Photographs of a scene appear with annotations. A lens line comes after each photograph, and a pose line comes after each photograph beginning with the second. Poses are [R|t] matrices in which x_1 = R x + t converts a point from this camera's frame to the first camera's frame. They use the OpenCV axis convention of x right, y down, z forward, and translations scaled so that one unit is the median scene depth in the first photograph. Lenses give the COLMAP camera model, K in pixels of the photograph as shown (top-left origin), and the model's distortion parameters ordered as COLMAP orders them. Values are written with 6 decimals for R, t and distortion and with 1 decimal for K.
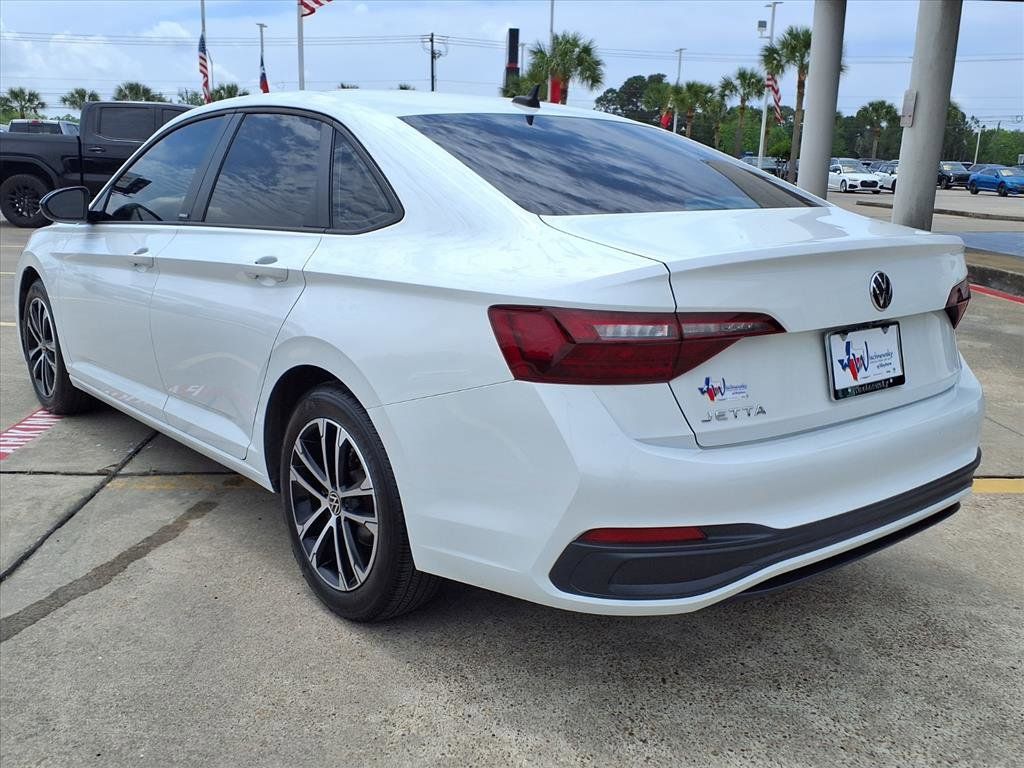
lens RADIAL K [[954.5, 0, 512.0], [0, 954.5, 384.0], [0, 0, 1]] dist [0.105585, -0.266314]
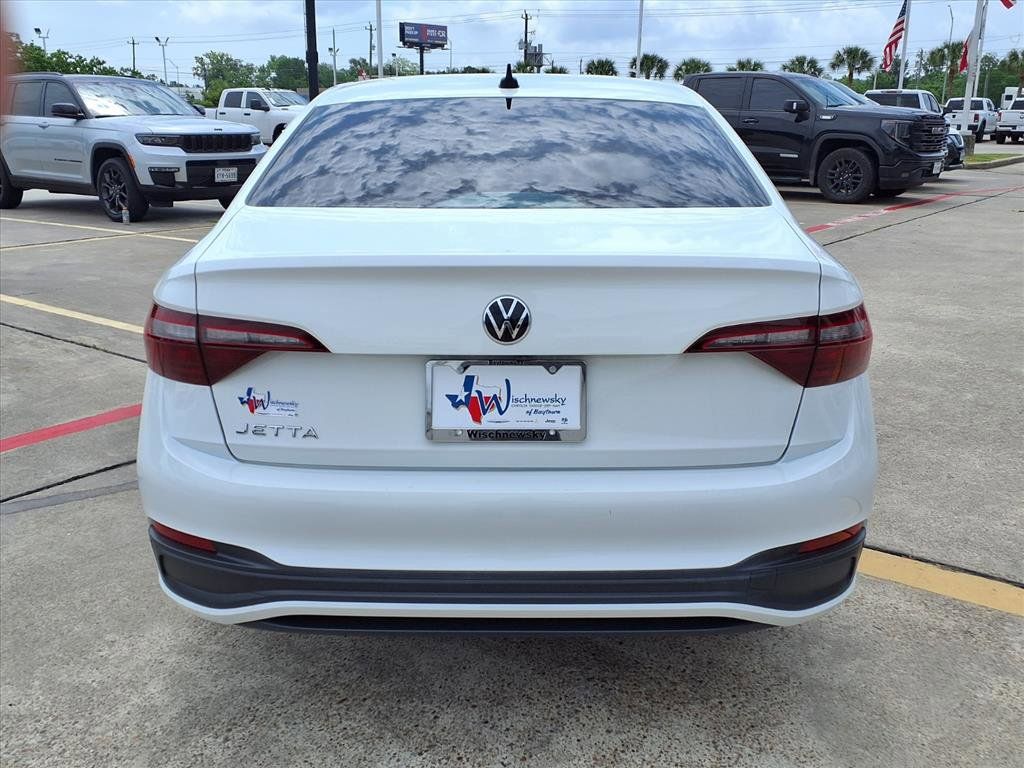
lens RADIAL K [[954.5, 0, 512.0], [0, 954.5, 384.0], [0, 0, 1]] dist [0.105585, -0.266314]
pose [[0.782493, 0.151056, -0.604059, 0.884517], [-0.130007, 0.988381, 0.078753, -0.107283], [0.608936, 0.016908, 0.793039, 0.367678]]
